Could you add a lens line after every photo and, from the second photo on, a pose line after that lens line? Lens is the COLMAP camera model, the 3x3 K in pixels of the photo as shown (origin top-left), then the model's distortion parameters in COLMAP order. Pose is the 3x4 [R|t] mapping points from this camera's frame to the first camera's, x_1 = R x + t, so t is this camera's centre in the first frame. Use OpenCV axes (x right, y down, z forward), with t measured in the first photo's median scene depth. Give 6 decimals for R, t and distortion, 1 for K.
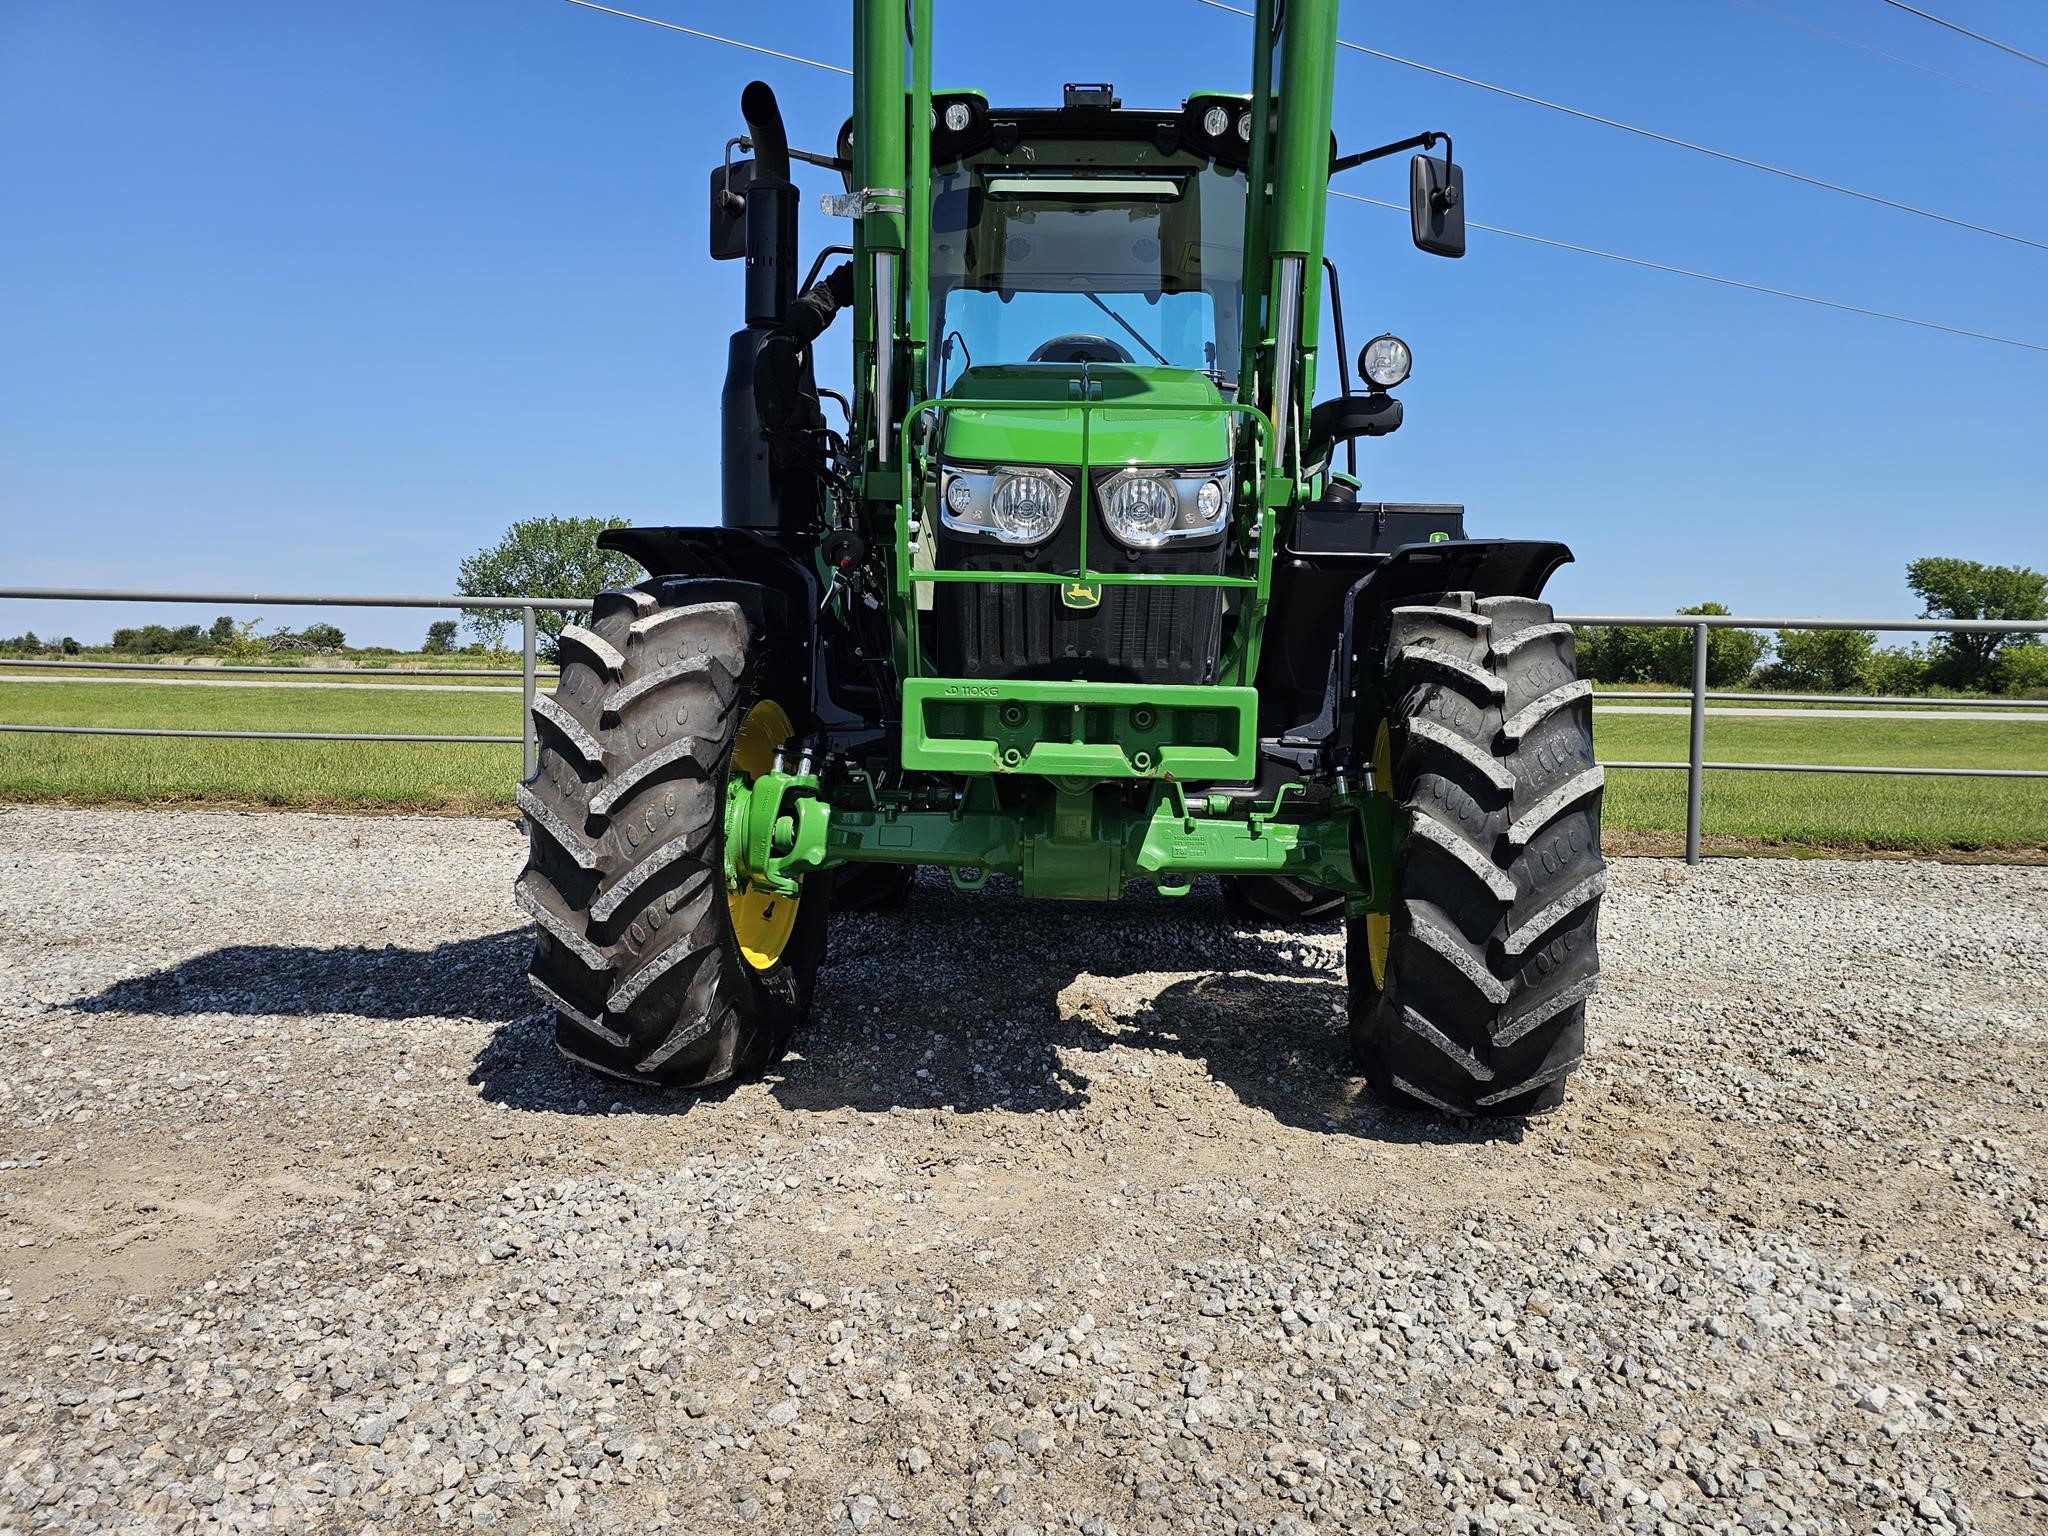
lens RADIAL K [[1438.2, 0, 1036.0], [0, 1438.2, 762.4], [0, 0, 1]] dist [0.051913, -0.046259]
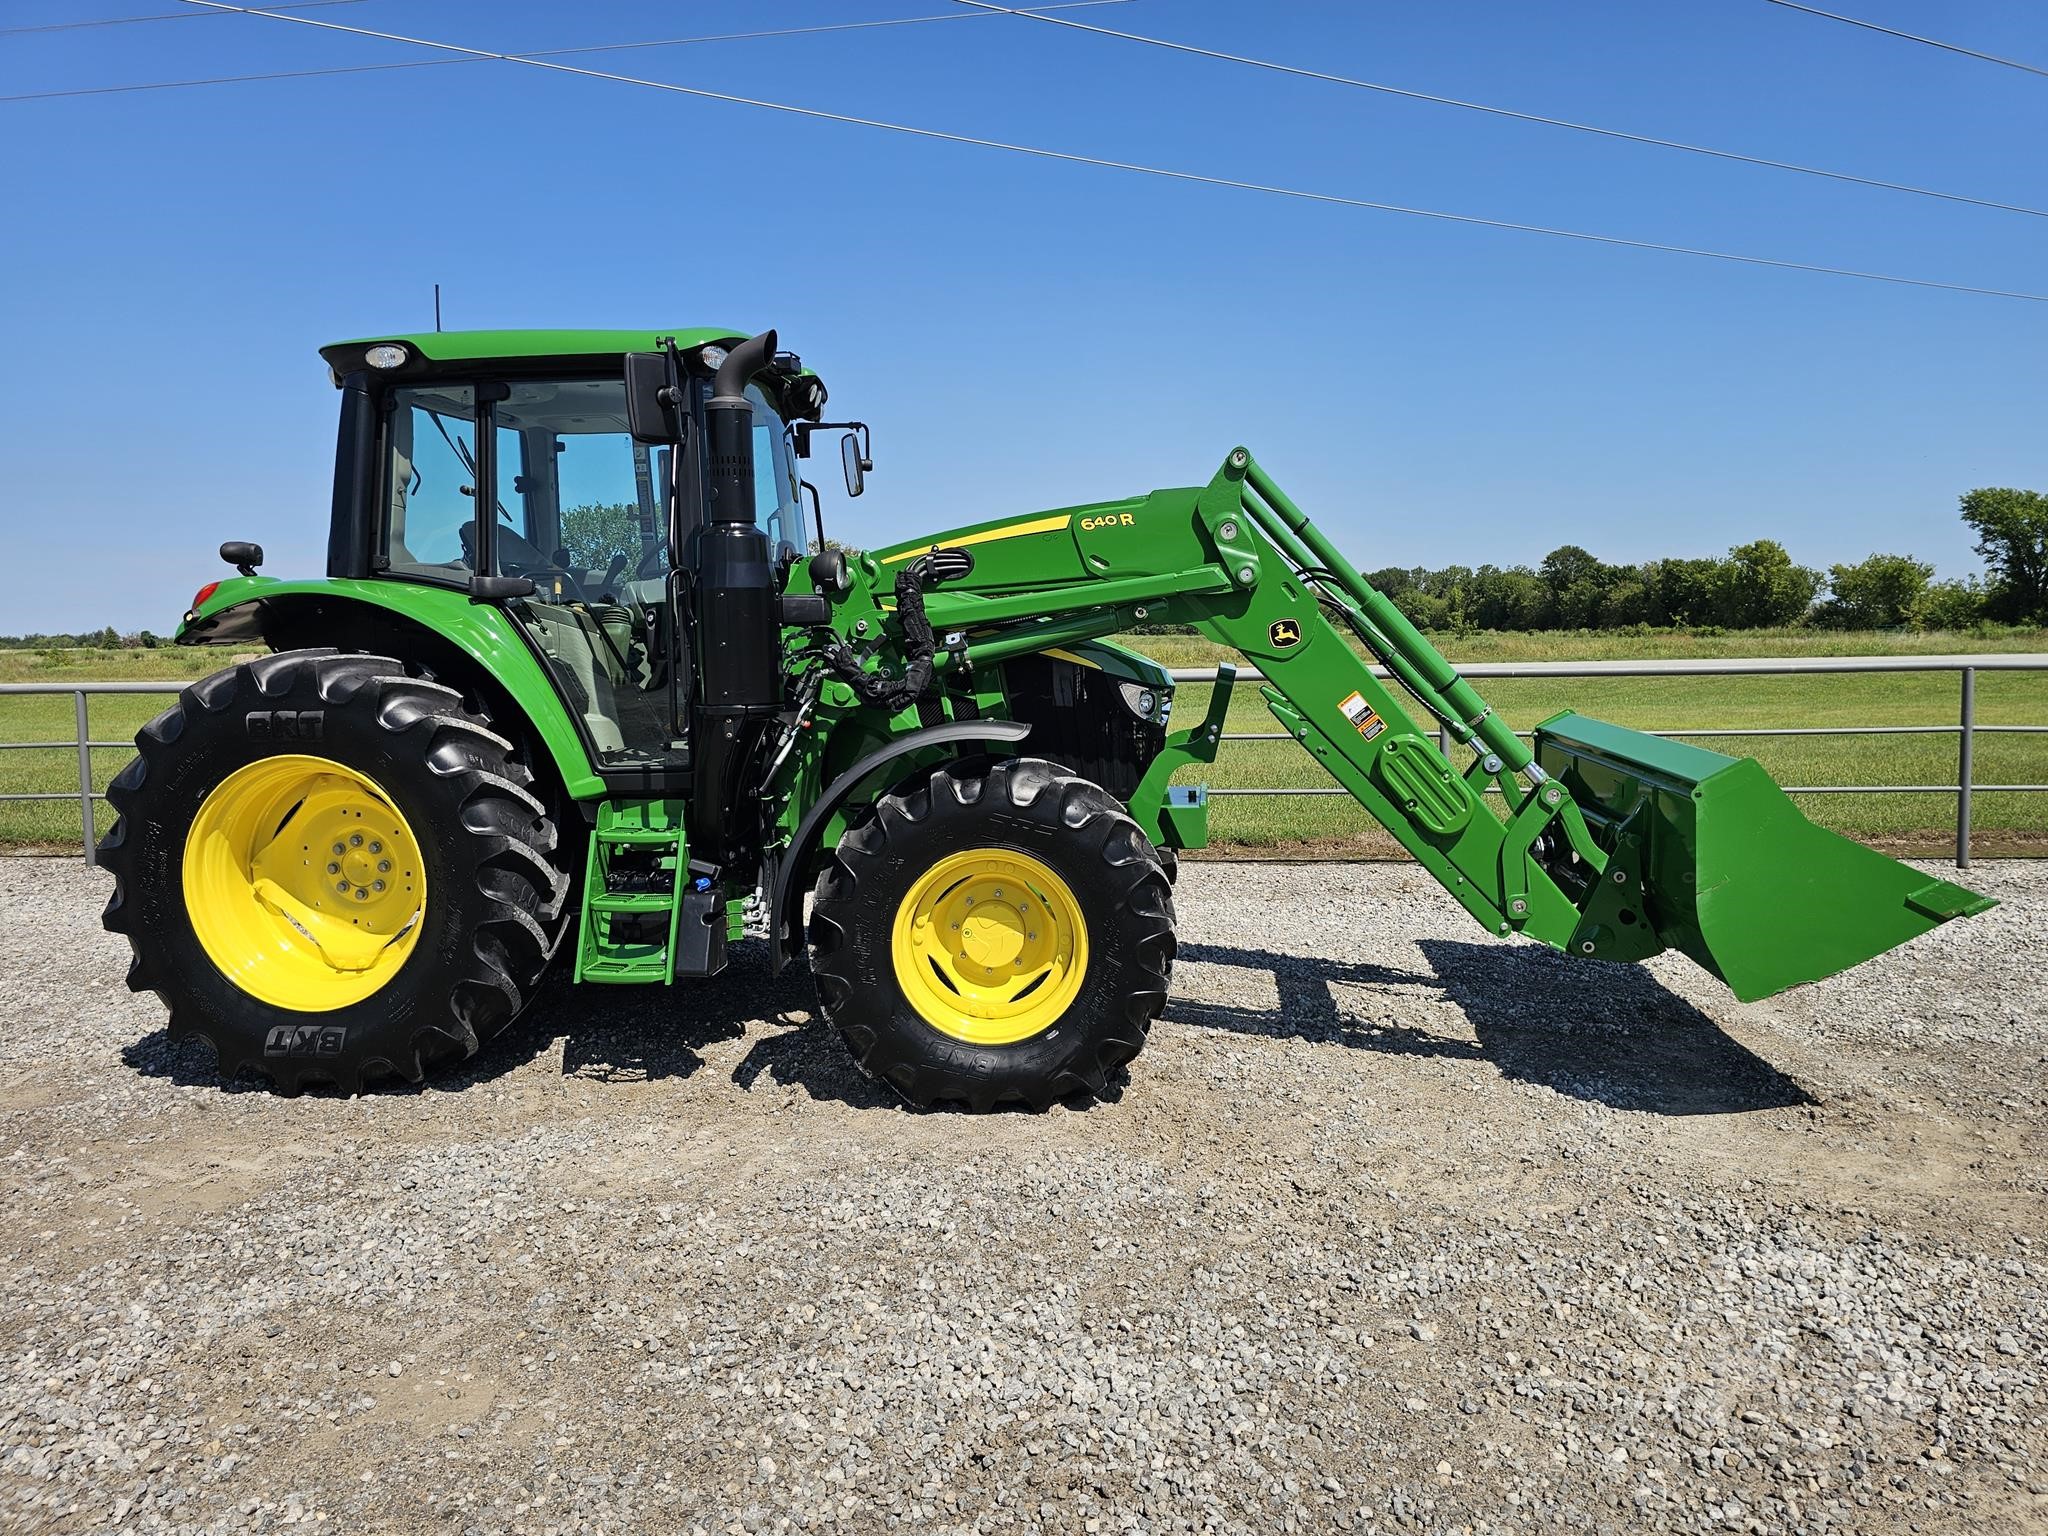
lens RADIAL K [[1423.6, 0, 1025.0], [0, 1423.6, 775.6], [0, 0, 1]] dist [0.052676, -0.052288]
pose [[0.998669, -0.029511, -0.042290, 0.395374], [0.031003, 0.998904, 0.035078, -0.167874], [0.041208, -0.036342, 0.998489, -0.587412]]
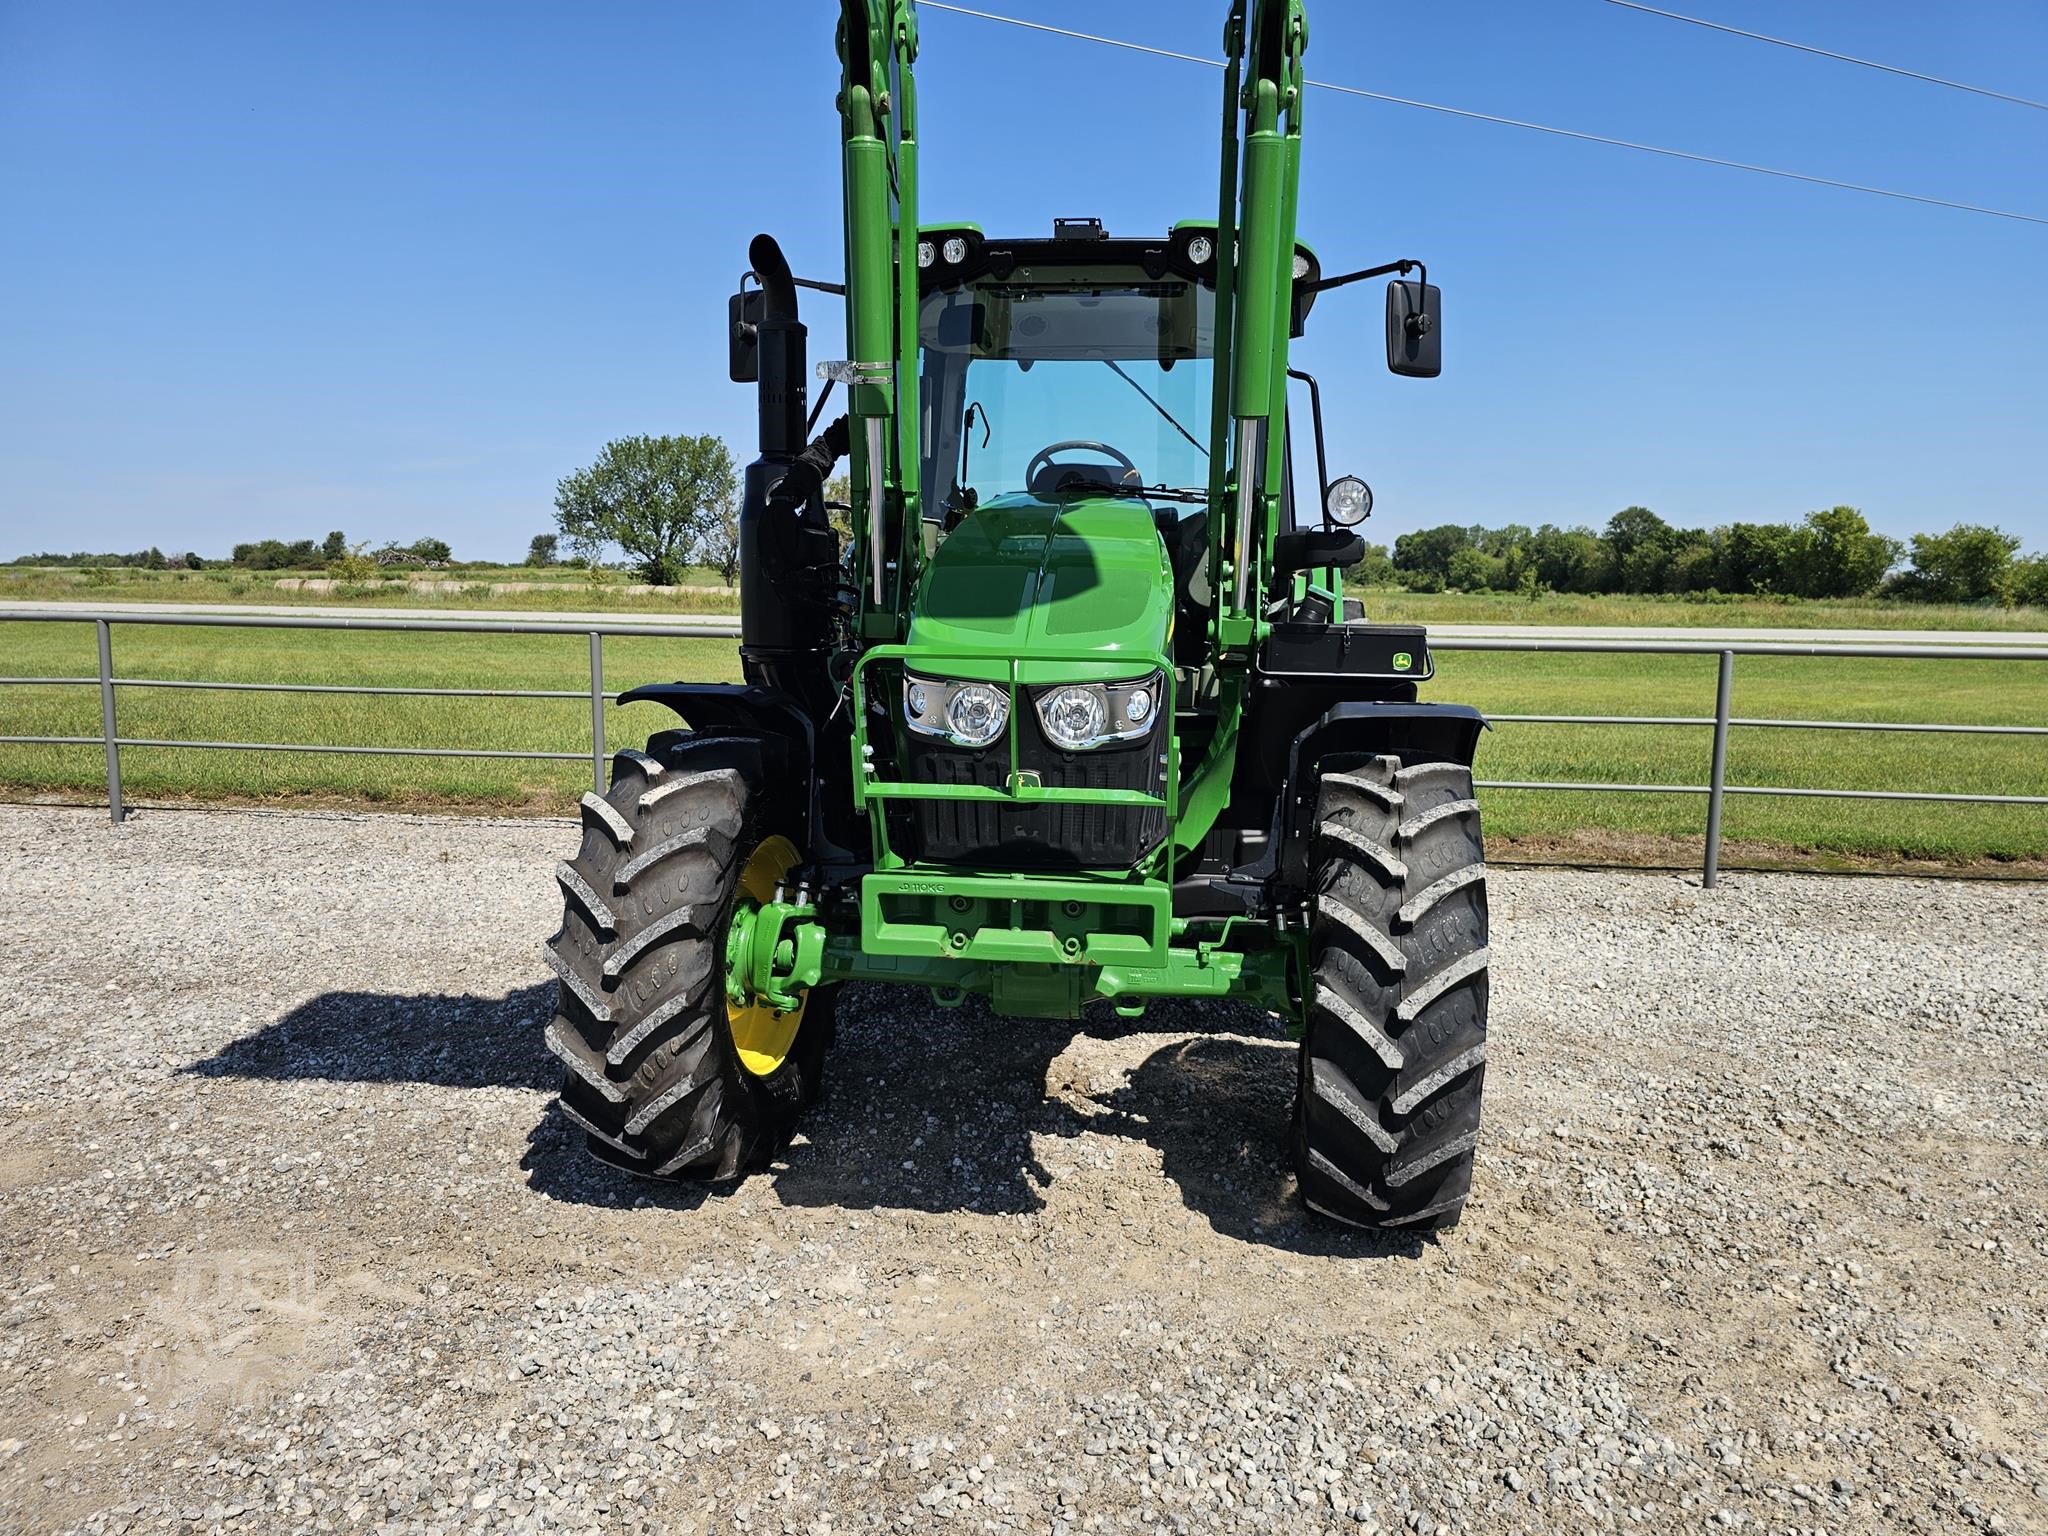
lens RADIAL K [[1439.5, 0, 1031.4], [0, 1439.5, 807.0], [0, 0, 1]] dist [0.047883, -0.045221]
pose [[0.997728, 0.006065, -0.067099, 0.113056], [0.000038, 0.995889, 0.090581, -0.205301], [0.067373, -0.090378, 0.993626, -0.123416]]
